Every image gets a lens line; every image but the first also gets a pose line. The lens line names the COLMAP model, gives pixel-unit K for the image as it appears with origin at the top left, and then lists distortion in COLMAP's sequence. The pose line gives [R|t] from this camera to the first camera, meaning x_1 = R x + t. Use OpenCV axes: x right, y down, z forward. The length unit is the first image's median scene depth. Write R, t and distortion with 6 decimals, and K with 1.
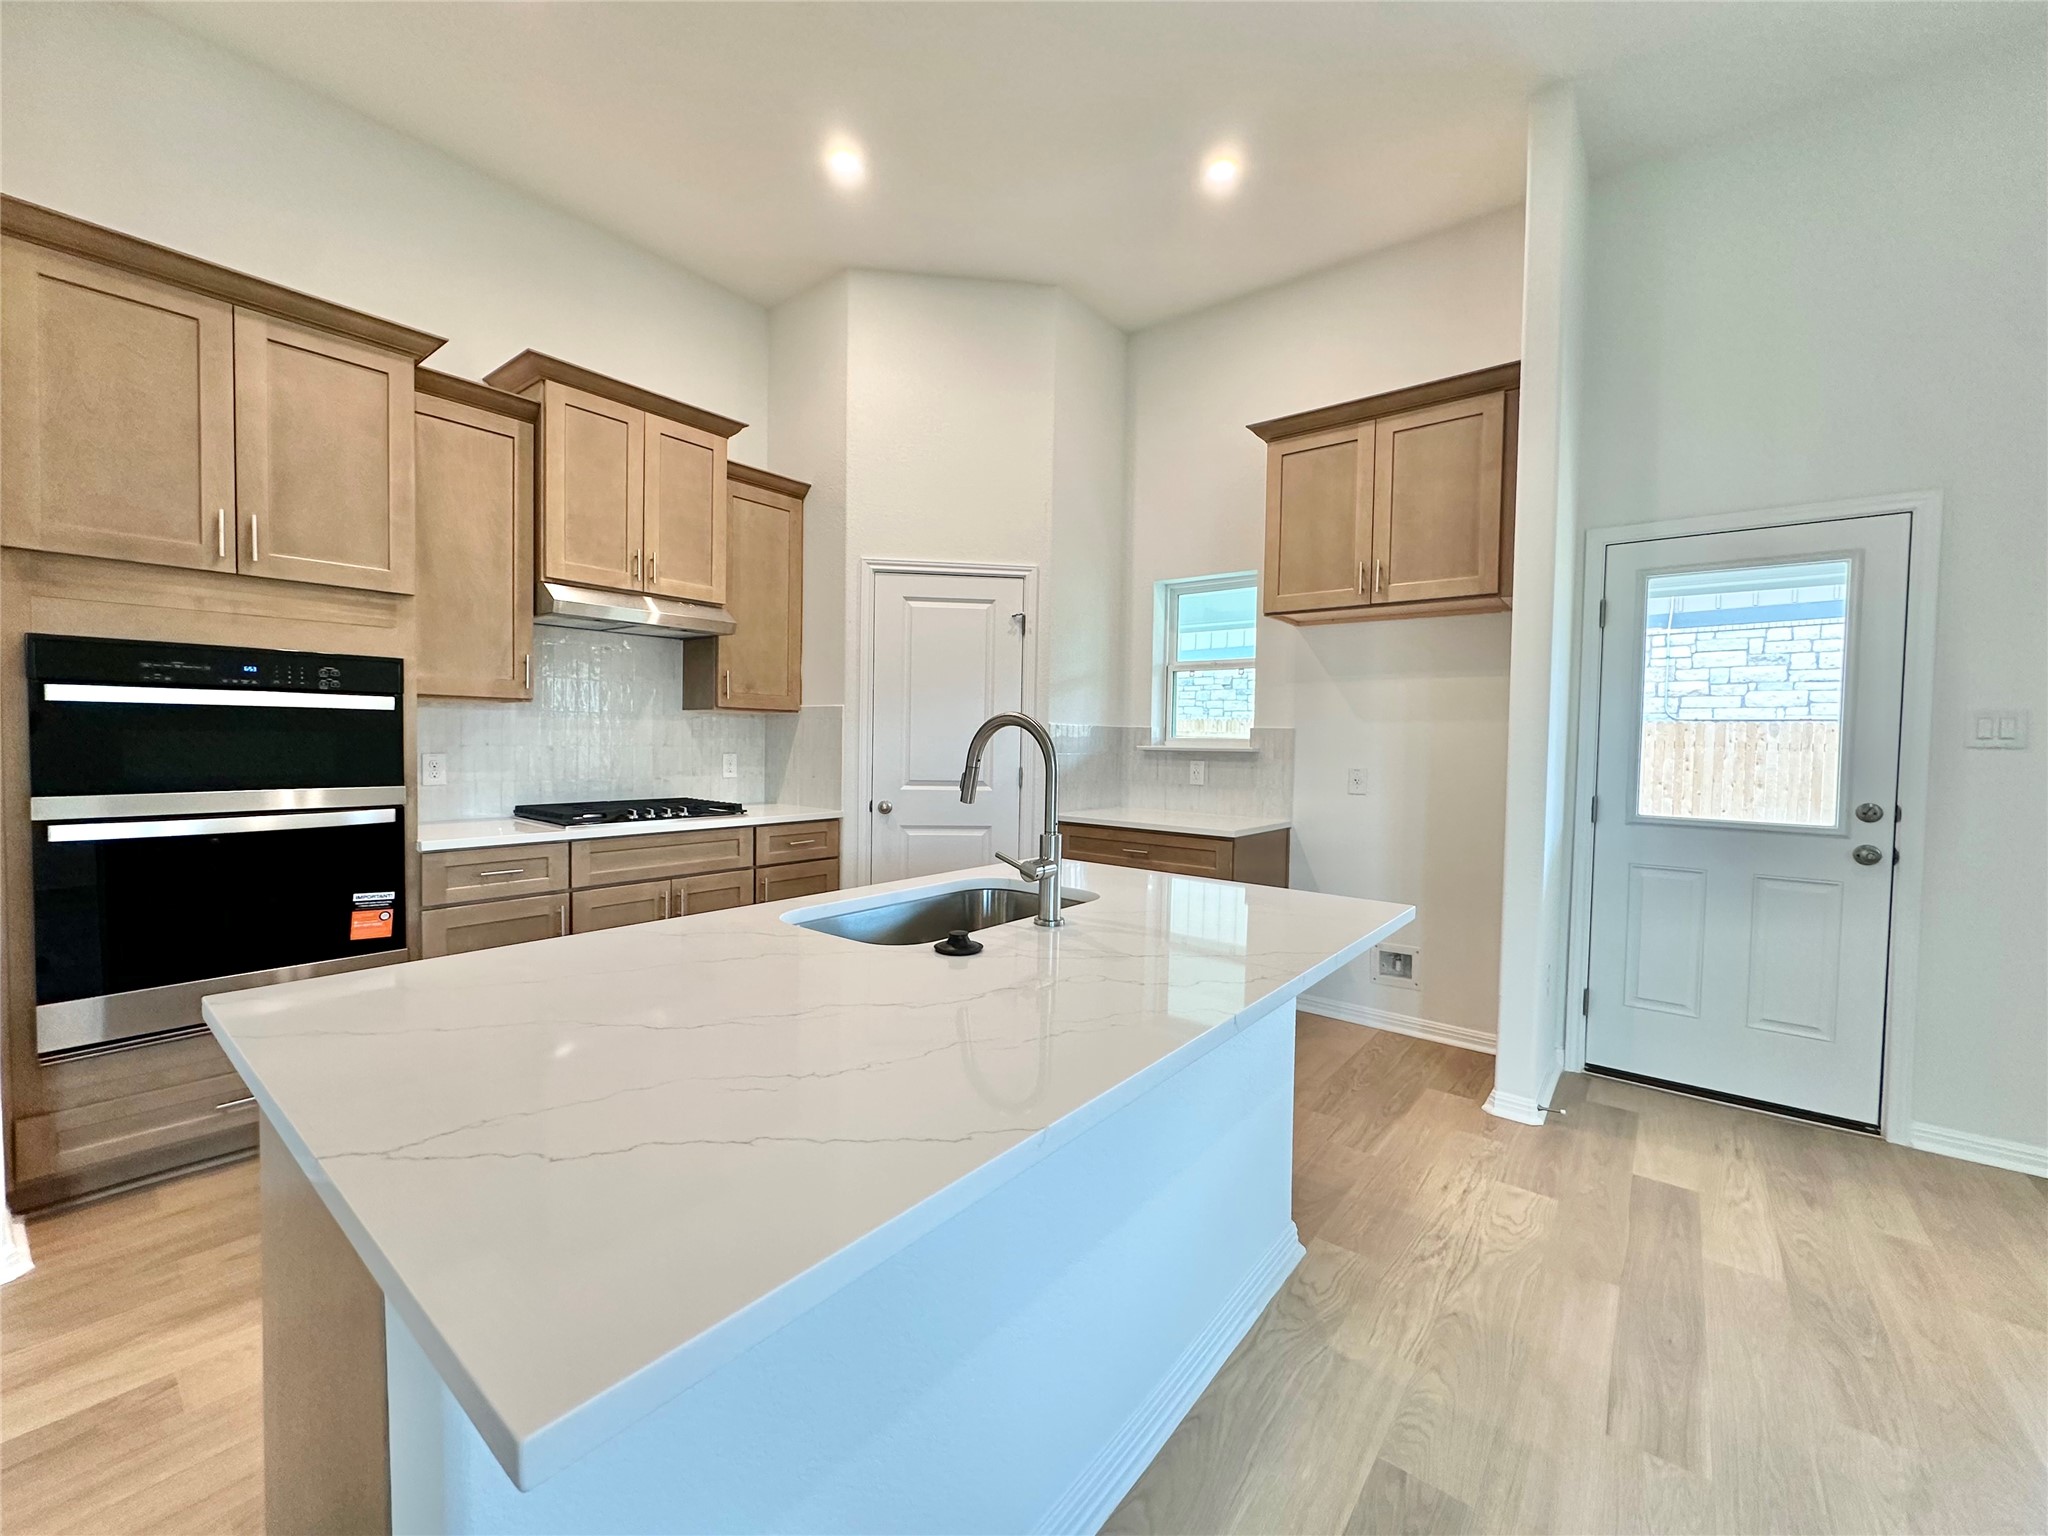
lens RADIAL K [[820.7, 0, 1025.5], [0, 820.7, 763.9], [0, 0, 1]] dist [-0.001289, 0.000601]
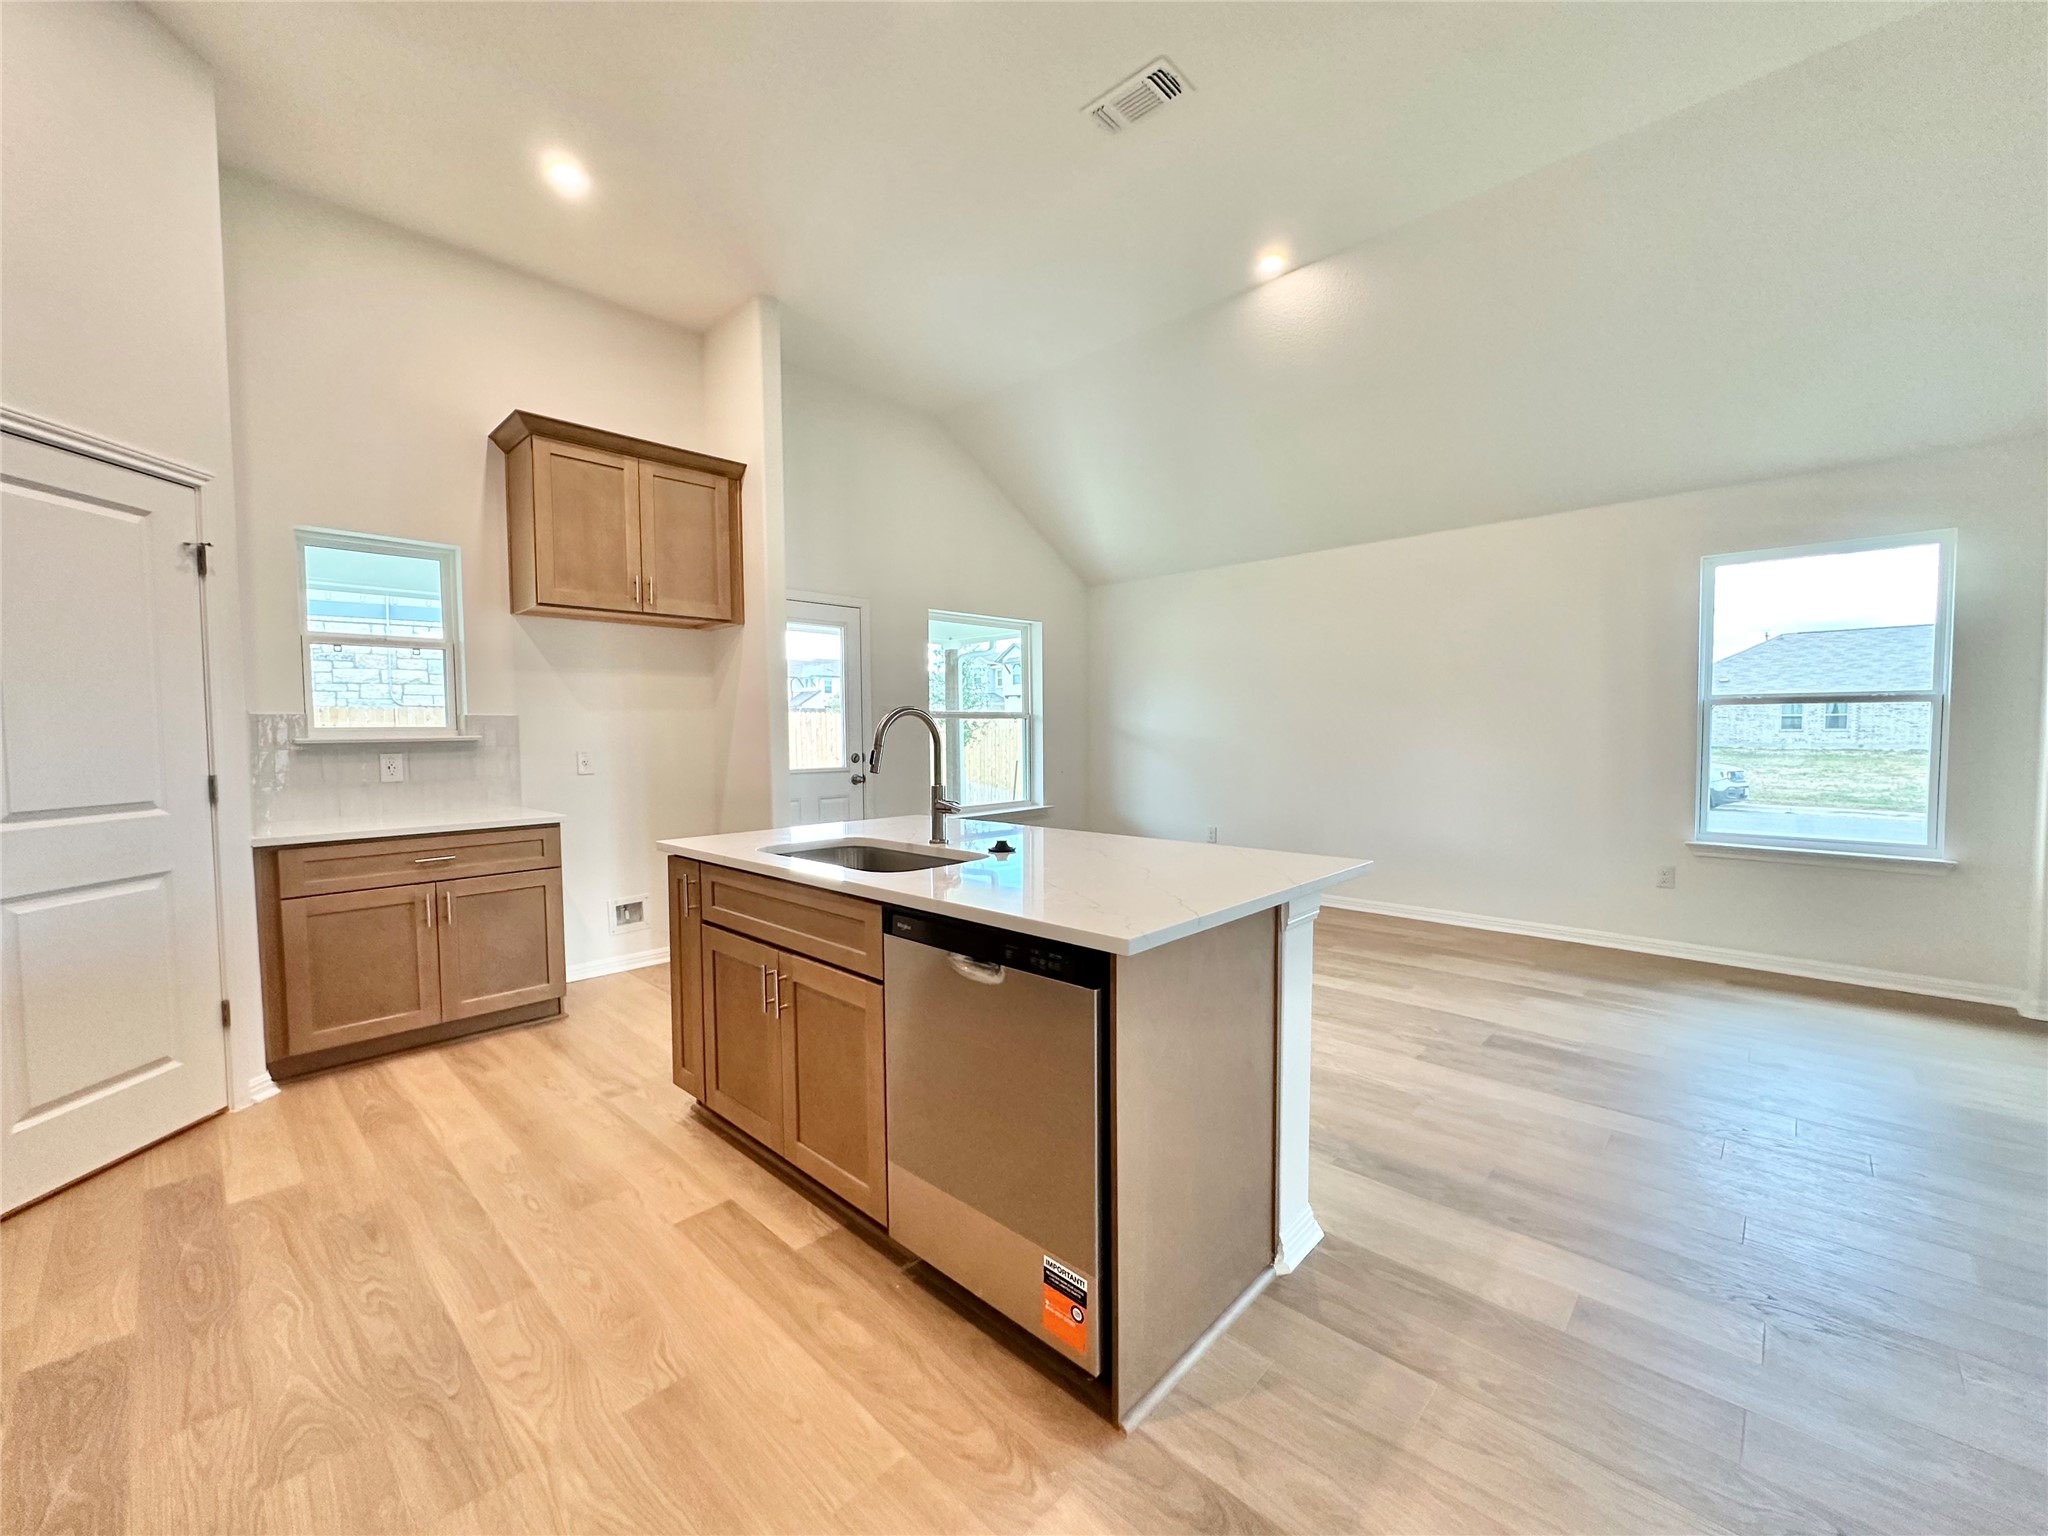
lens RADIAL K [[820.7, 0, 1025.5], [0, 820.7, 763.9], [0, 0, 1]] dist [-0.001289, 0.000601]
pose [[0.081415, -0.060882, 0.994819, -0.686250], [0.041621, 0.997470, 0.057638, -0.017599], [-0.995811, 0.036713, 0.083742, 0.321469]]
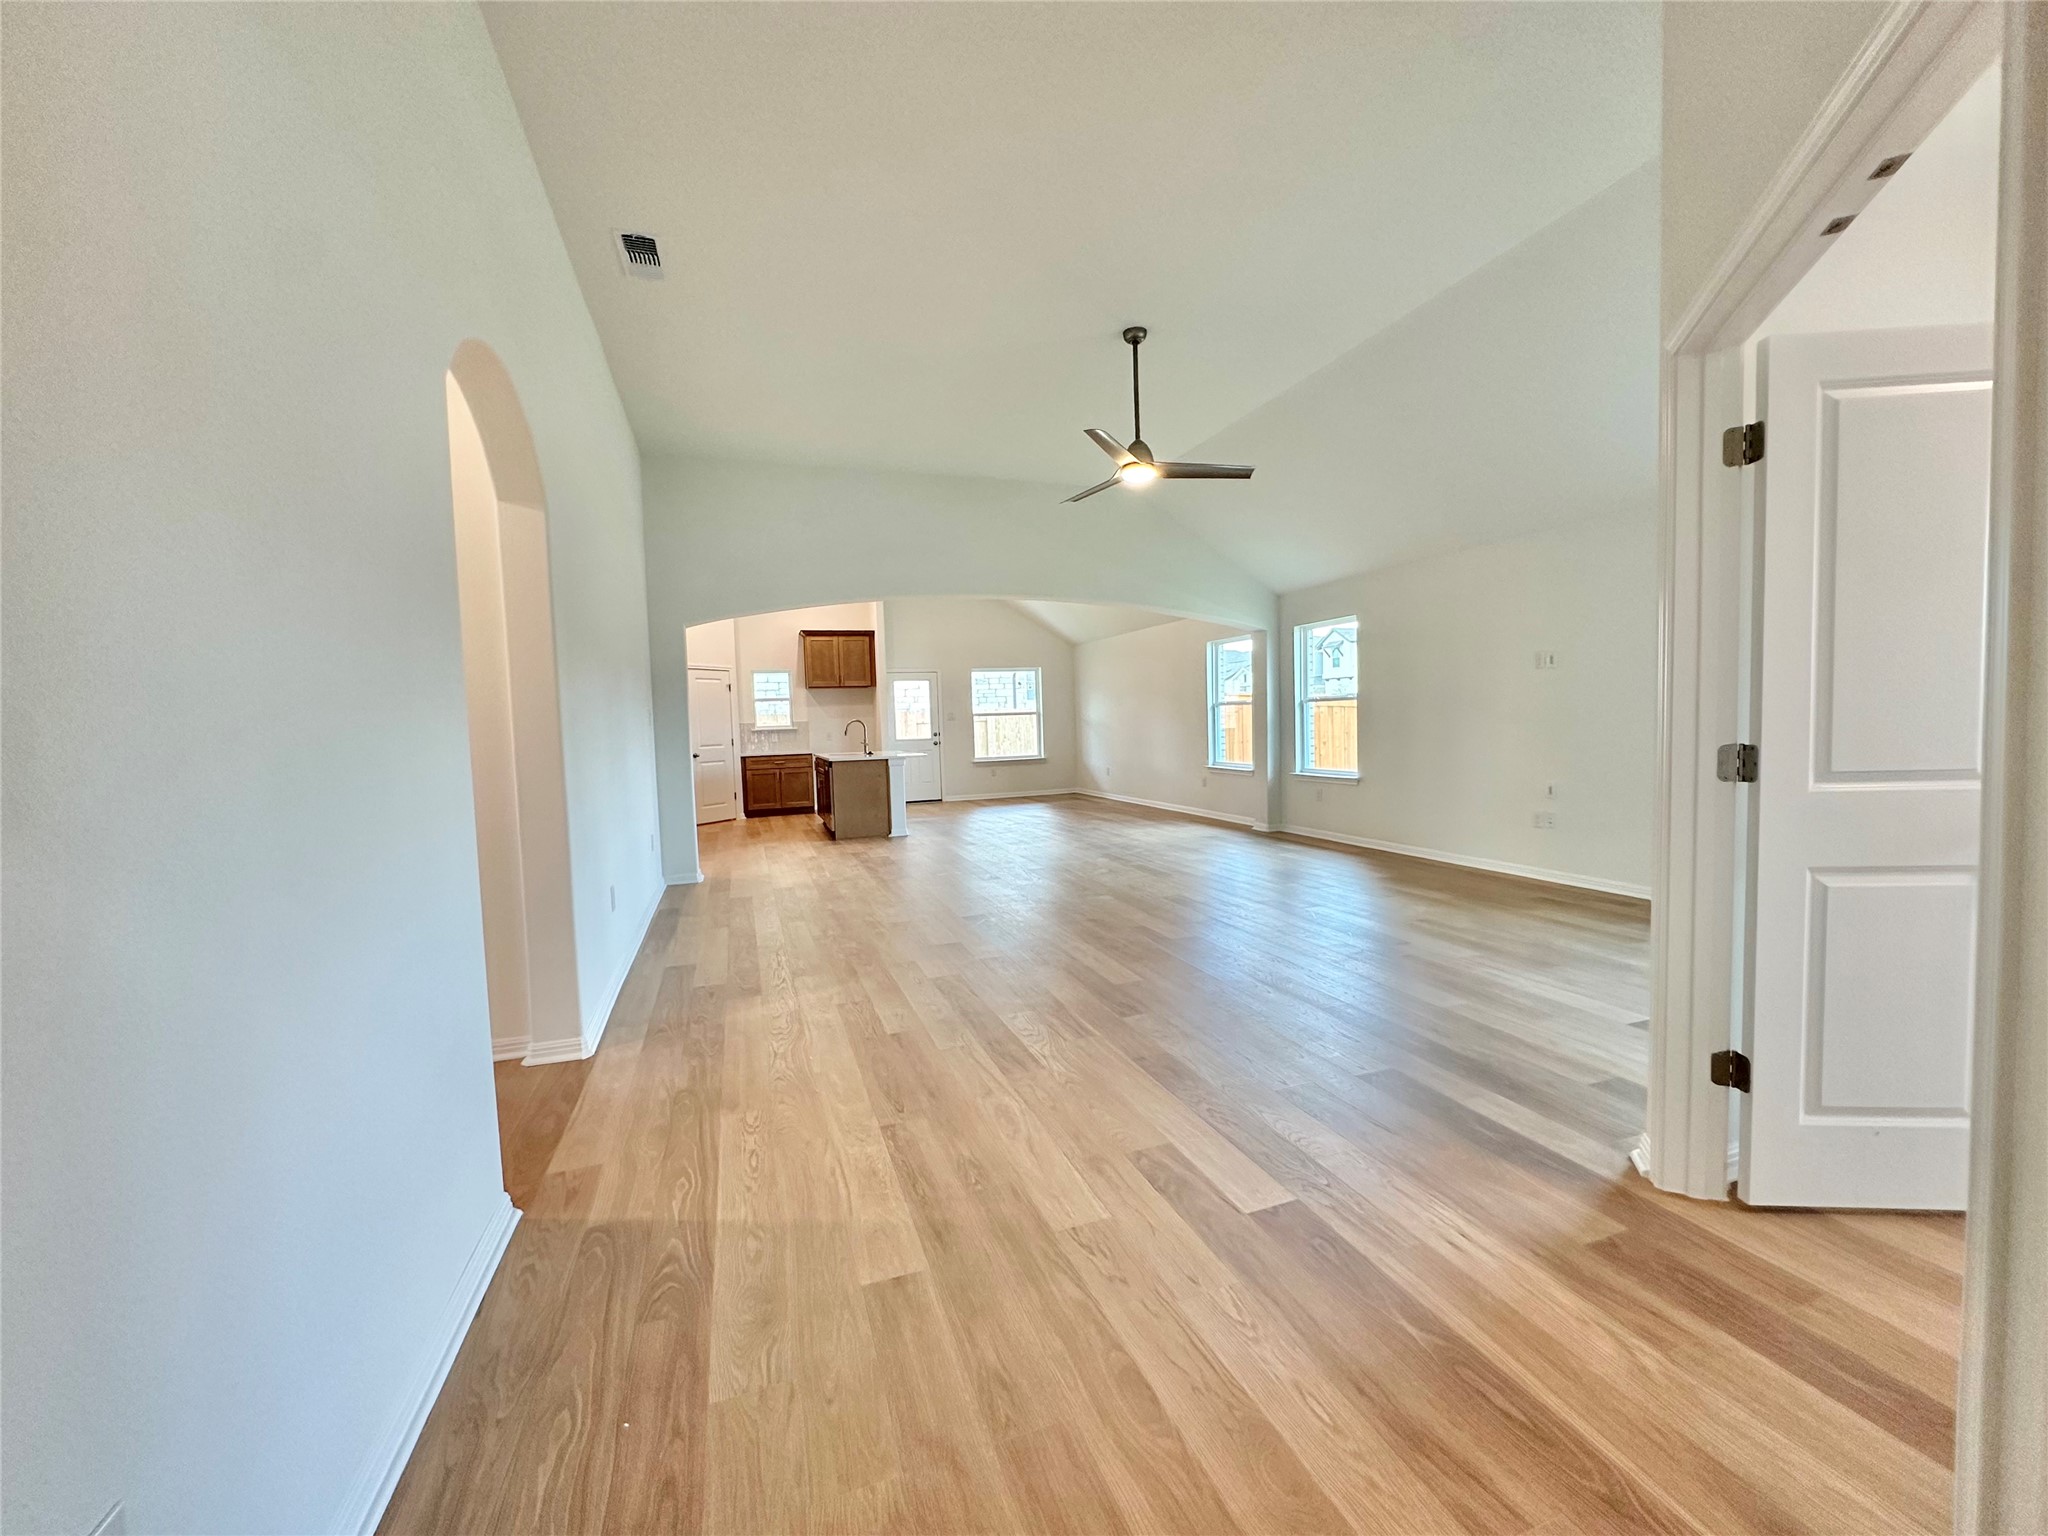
lens RADIAL K [[820.7, 0, 1025.5], [0, 820.7, 763.9], [0, 0, 1]] dist [-0.001289, 0.000601]
pose [[0.525578, -0.079272, 0.847044, -2.077895], [0.067377, 0.996400, 0.051443, 0.016177], [-0.848073, 0.030034, 0.529028, -1.481710]]
